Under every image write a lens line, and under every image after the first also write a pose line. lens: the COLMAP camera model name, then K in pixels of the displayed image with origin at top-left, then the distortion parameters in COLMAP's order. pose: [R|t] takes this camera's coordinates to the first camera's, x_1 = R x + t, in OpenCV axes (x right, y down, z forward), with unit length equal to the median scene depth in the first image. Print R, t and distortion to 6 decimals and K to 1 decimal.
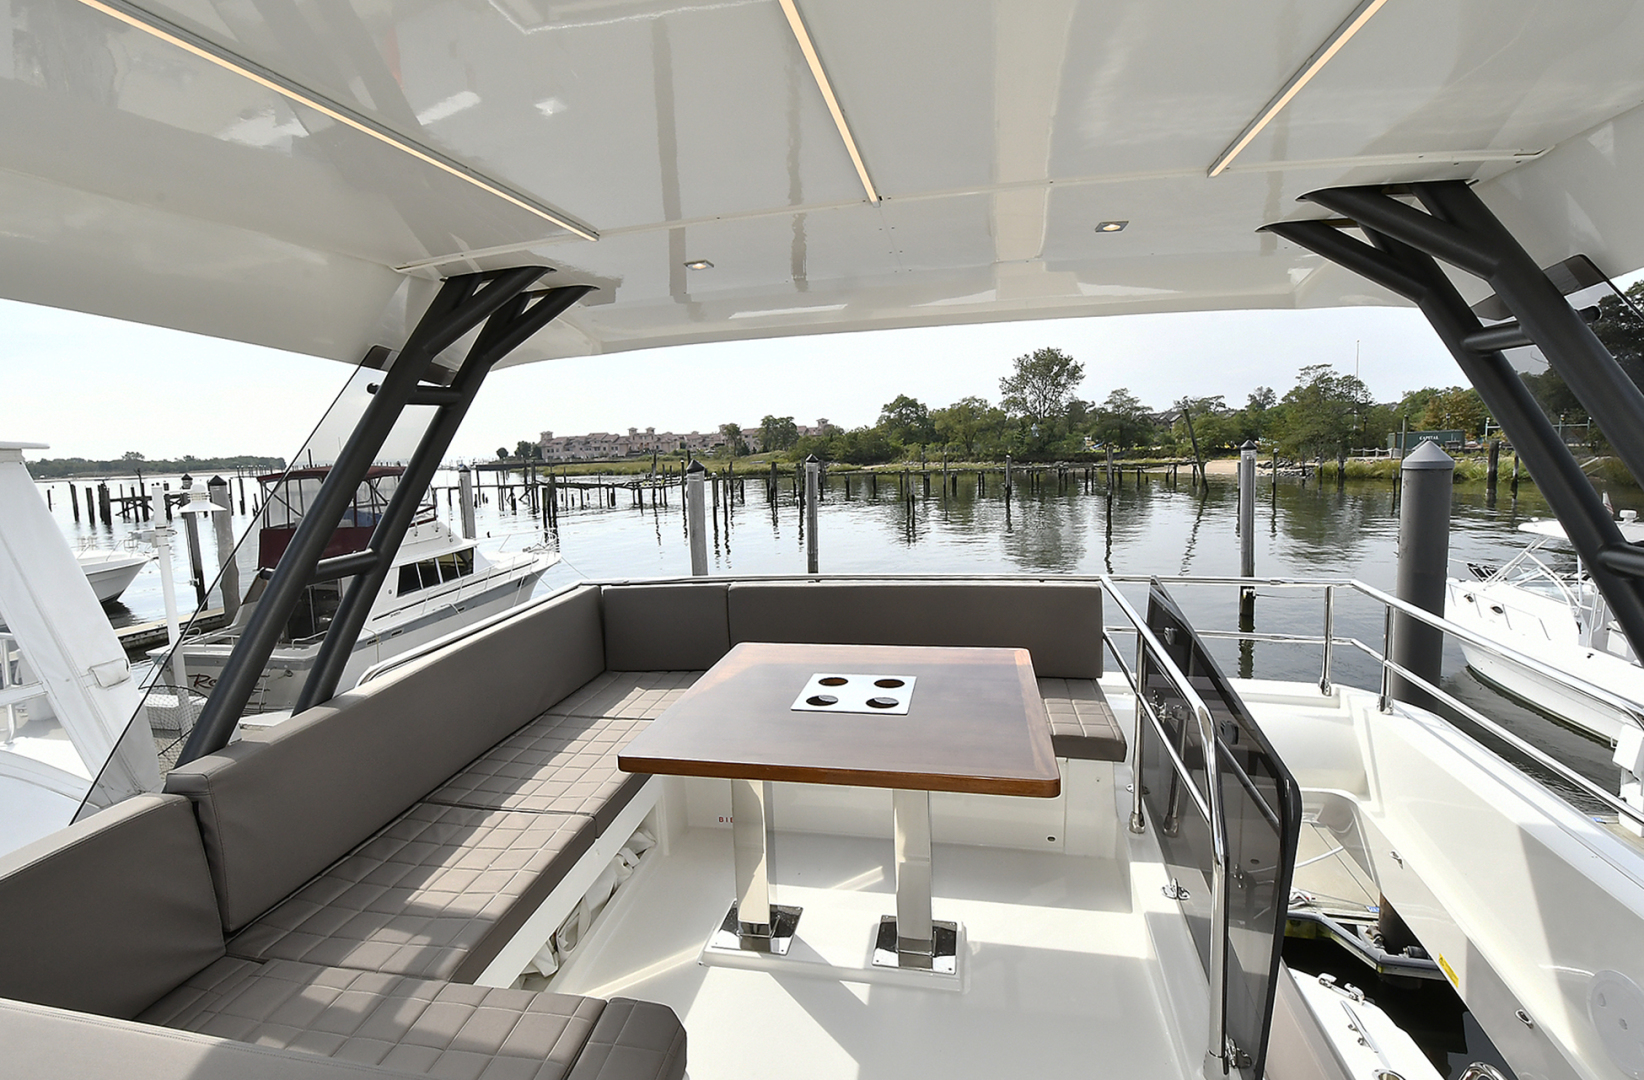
lens RADIAL K [[742.0, 0, 824.4], [0, 742.0, 539.1], [0, 0, 1]] dist [0.007542, -0.006190]
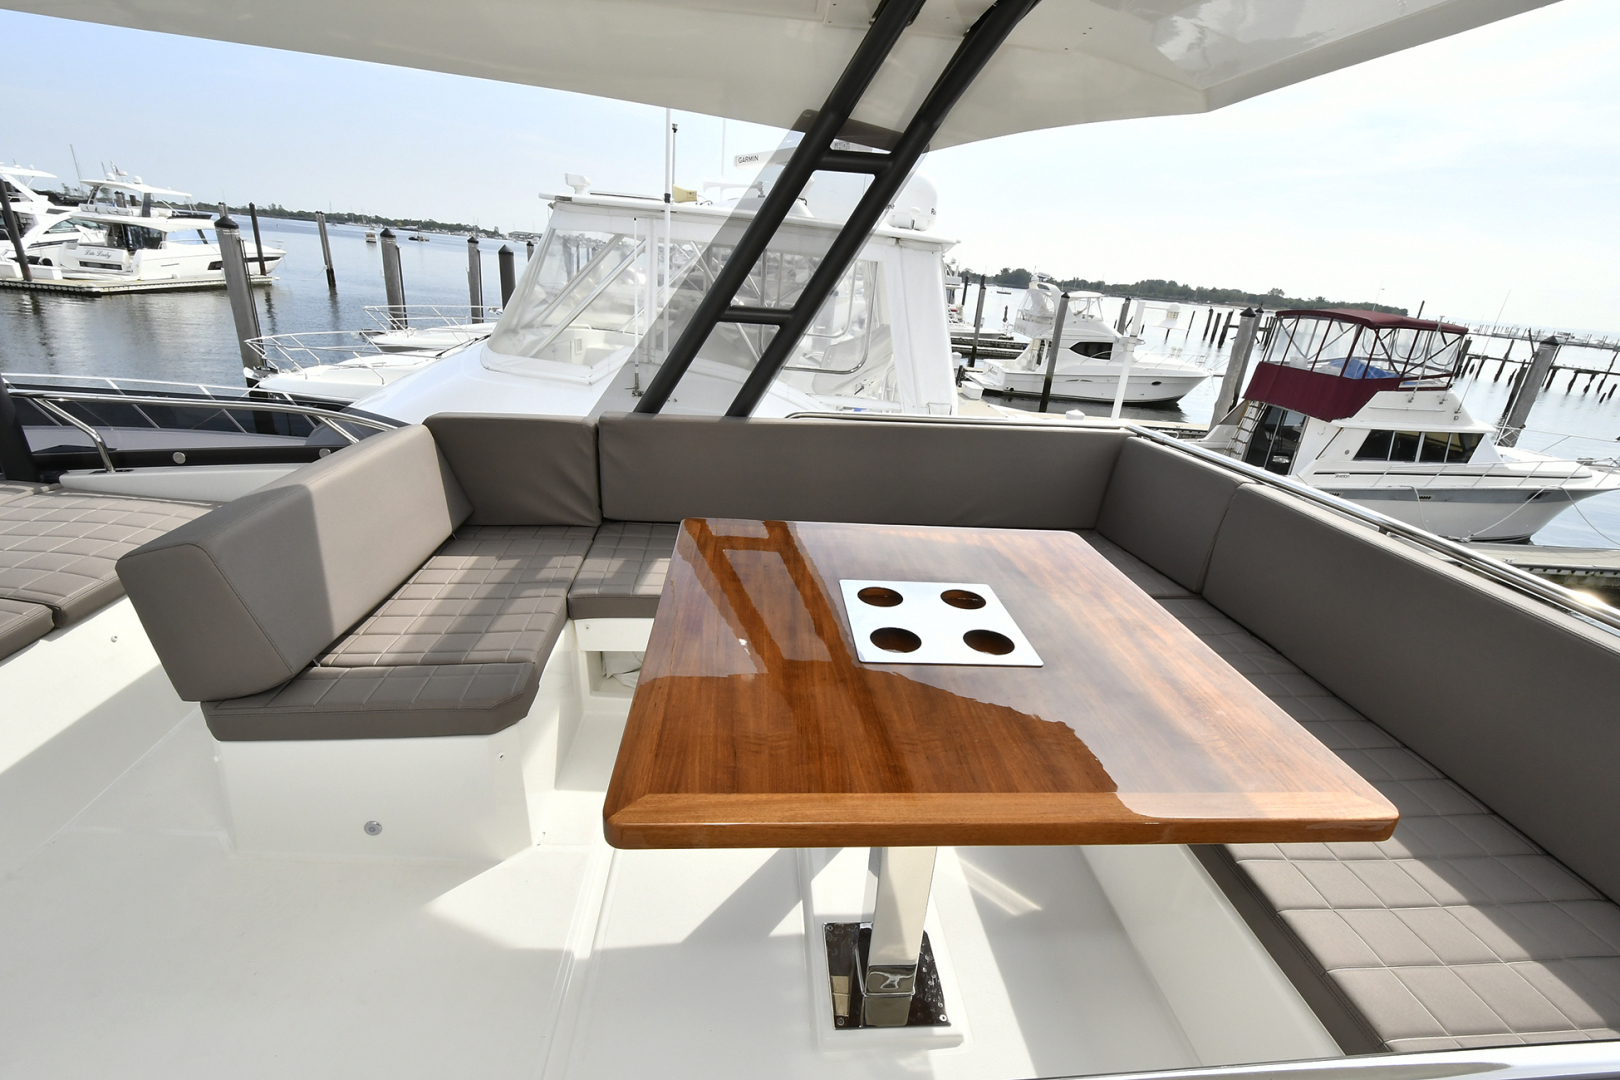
lens RADIAL K [[695.7, 0, 822.7], [0, 695.7, 546.5], [0, 0, 1]] dist [0.001457, -0.000310]
pose [[0.290568, 0.412117, -0.863557, 0.069434], [-0.207834, 0.908132, 0.363458, -0.007218], [0.934010, 0.073867, 0.349526, 0.092524]]
